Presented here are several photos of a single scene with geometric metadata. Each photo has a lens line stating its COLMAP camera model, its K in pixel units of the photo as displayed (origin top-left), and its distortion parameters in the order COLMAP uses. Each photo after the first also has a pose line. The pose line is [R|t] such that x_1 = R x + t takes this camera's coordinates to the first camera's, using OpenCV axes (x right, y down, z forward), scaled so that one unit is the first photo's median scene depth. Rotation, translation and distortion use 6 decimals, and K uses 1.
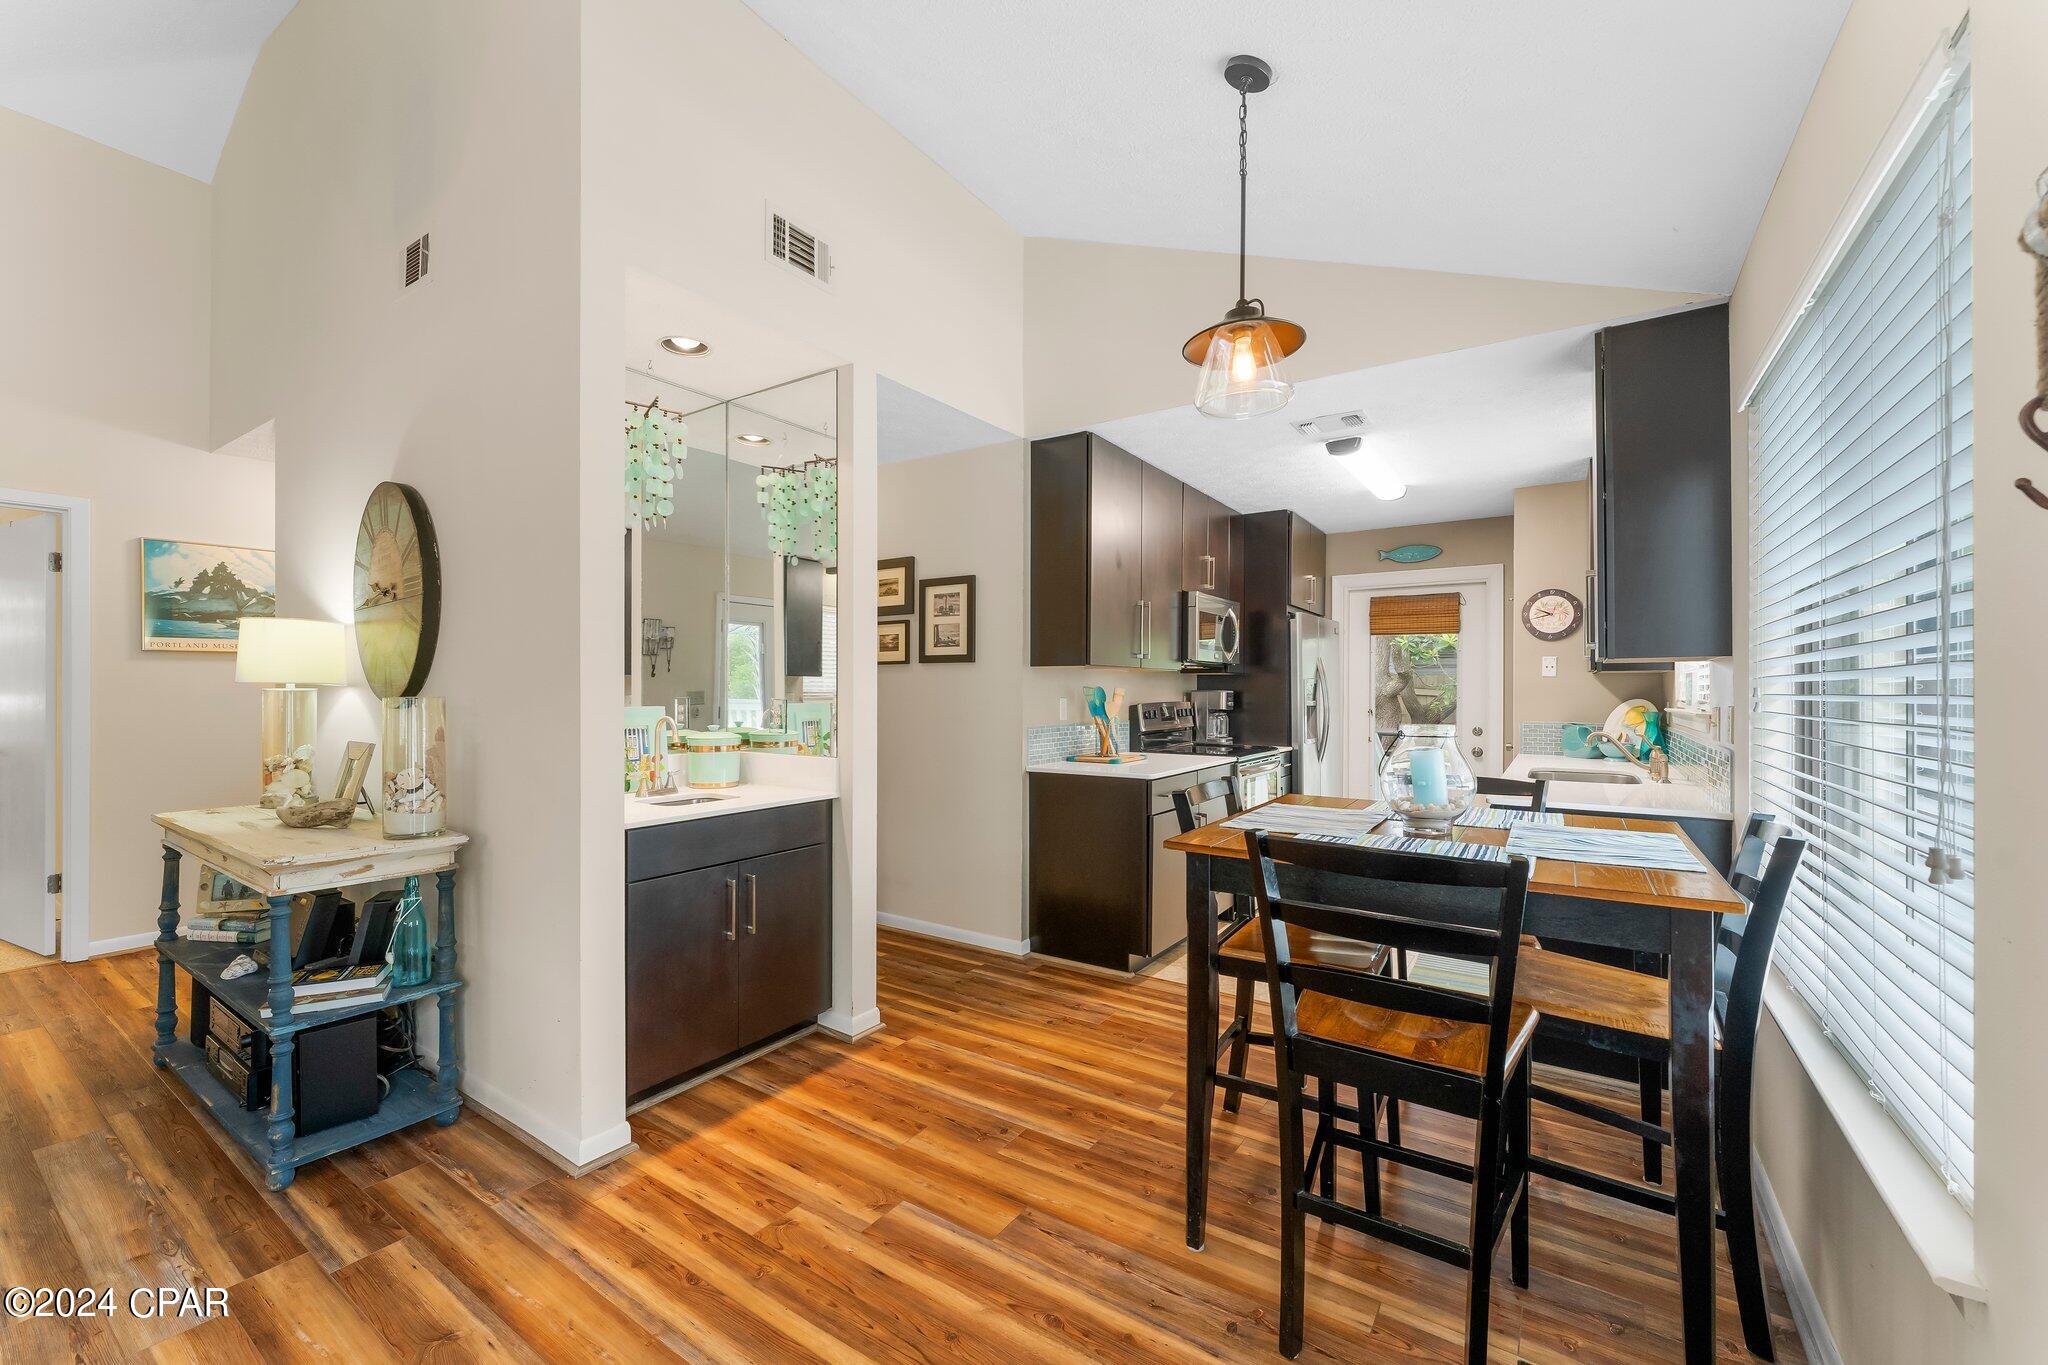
lens RADIAL K [[820.0, 0, 1019.9], [0, 820.0, 684.7], [0, 0, 1]] dist [-0.000238, -0.000200]
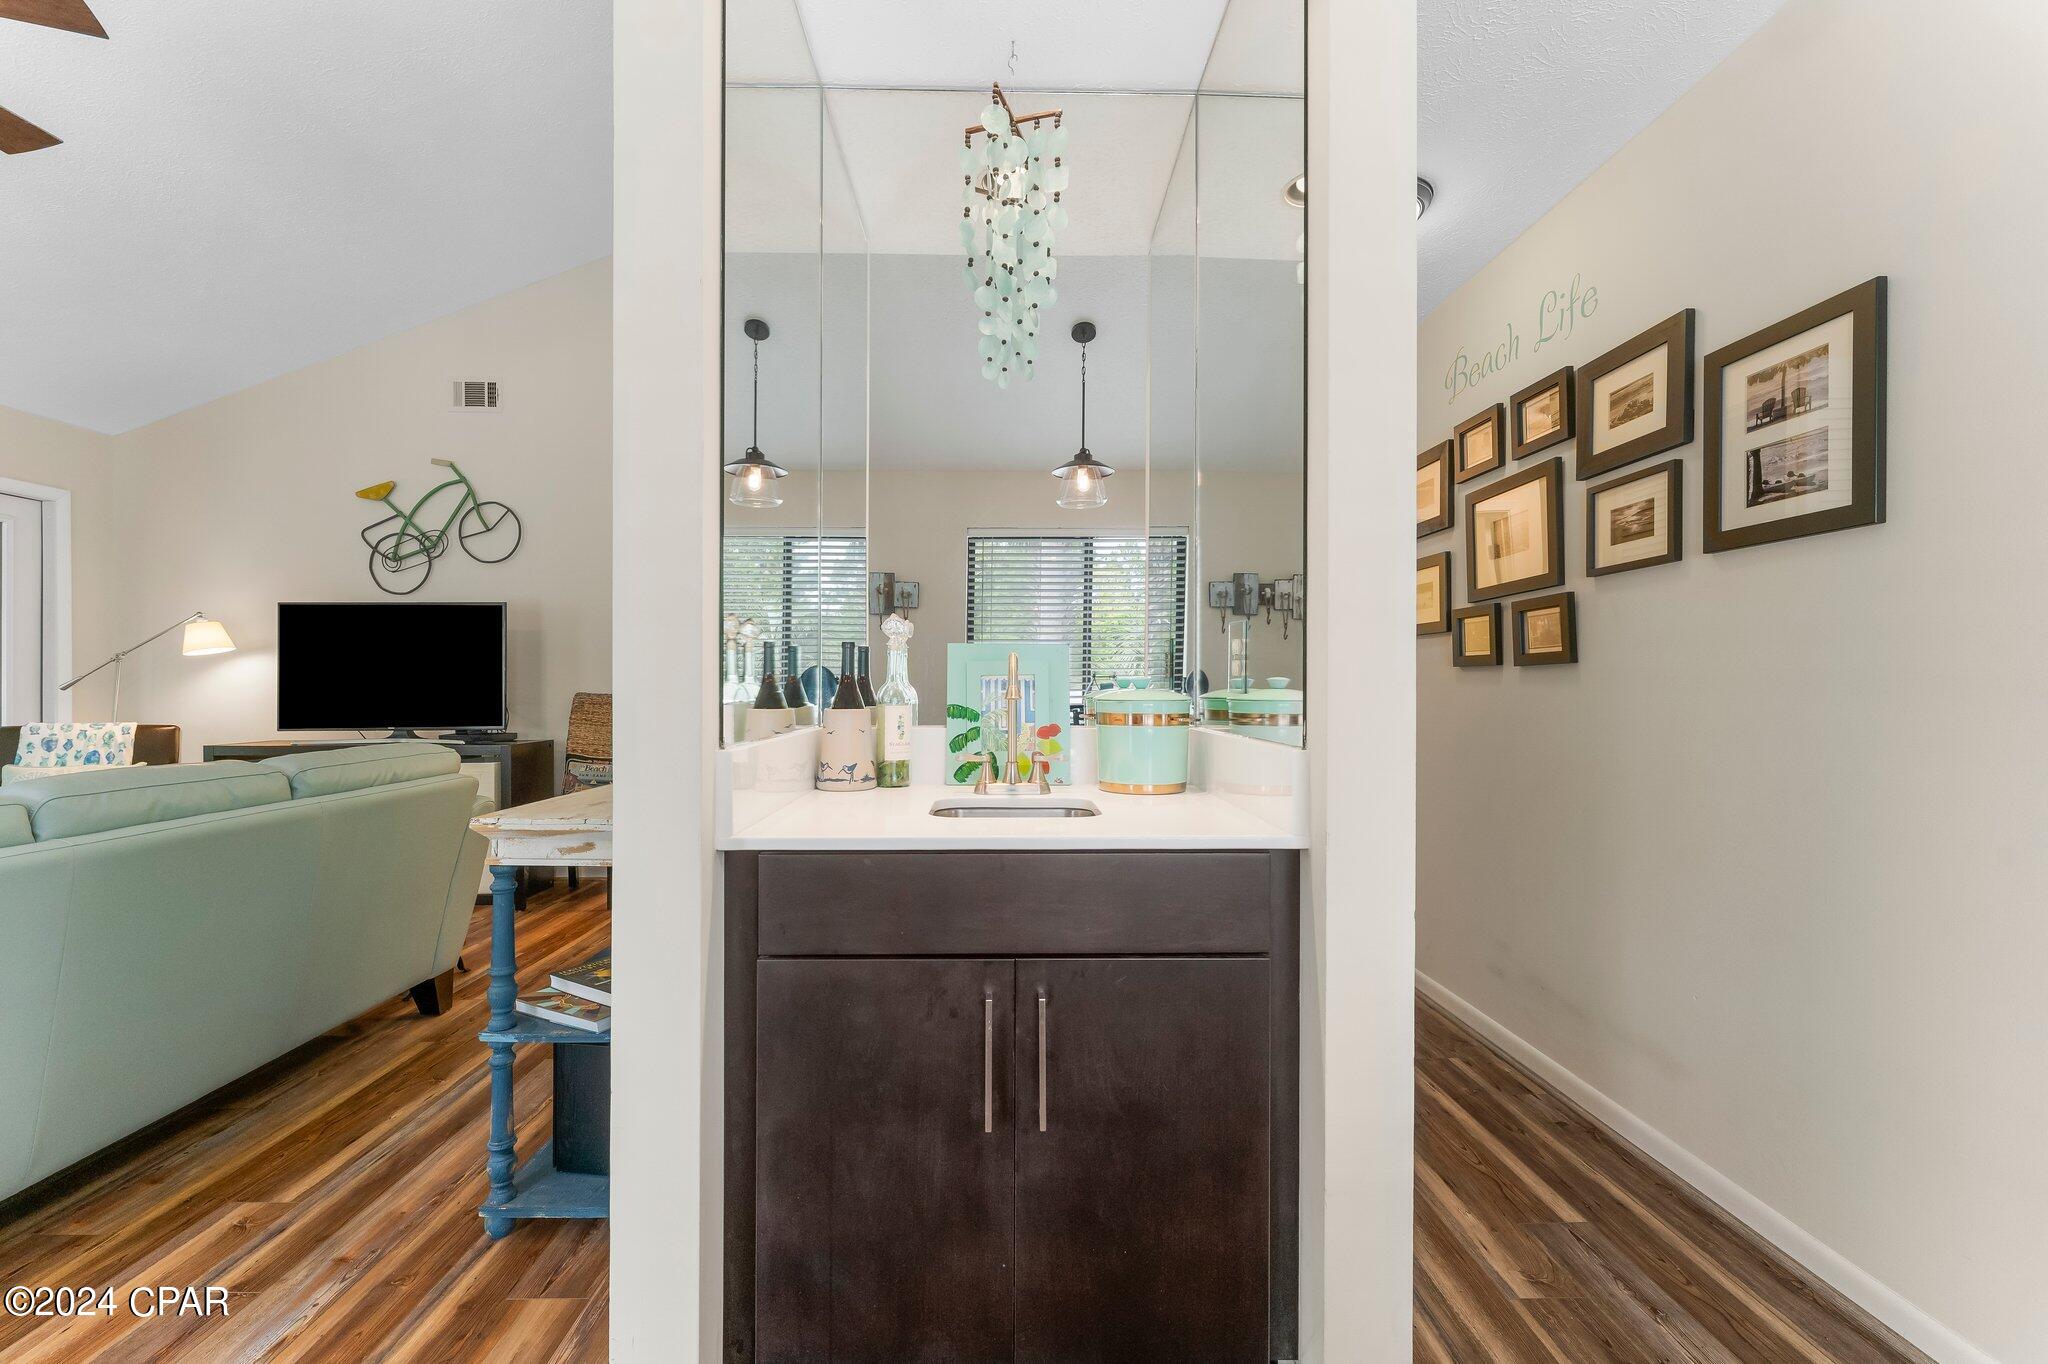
lens RADIAL K [[820.0, 0, 1019.9], [0, 820.0, 684.2], [0, 0, 1]] dist [-0.000238, -0.000200]
pose [[0.580280, -0.000552, -0.814417, 0.018490], [0.000204, 1.000000, -0.000532, 0.046207], [0.814417, 0.000143, 0.580280, 0.525343]]
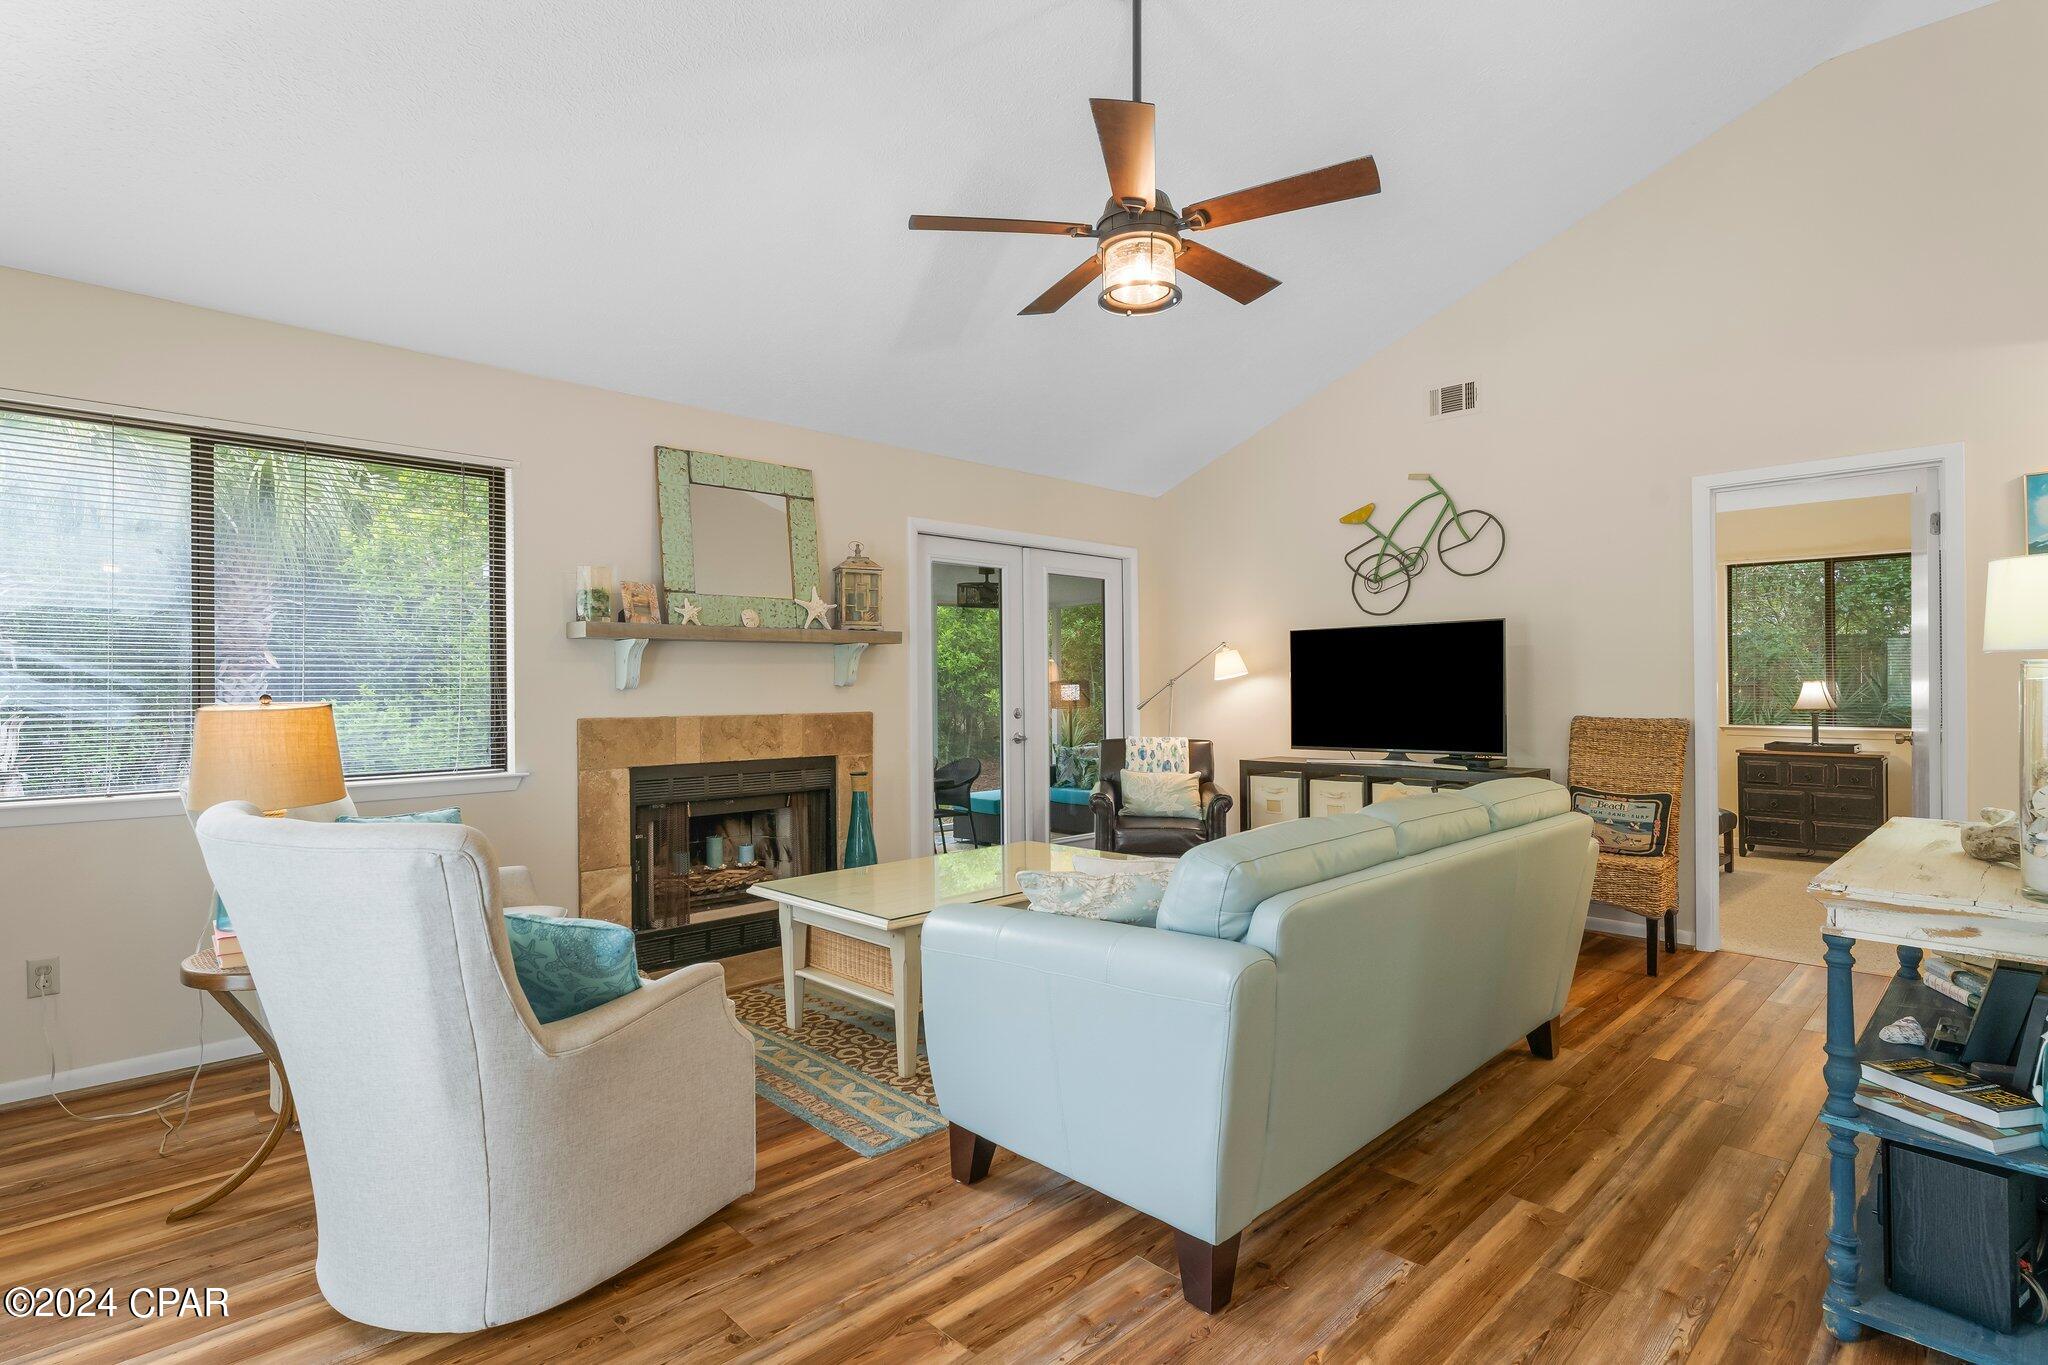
lens RADIAL K [[1007.2, 0, 1028.4], [0, 1007.2, 688.9], [0, 0, 1]] dist [-0.001310, -0.001464]
pose [[-0.198848, 0.000808, -0.980030, 0.063866], [0.009950, 0.999950, -0.001194, 0.017804], [0.979980, -0.009988, -0.198846, 0.262916]]
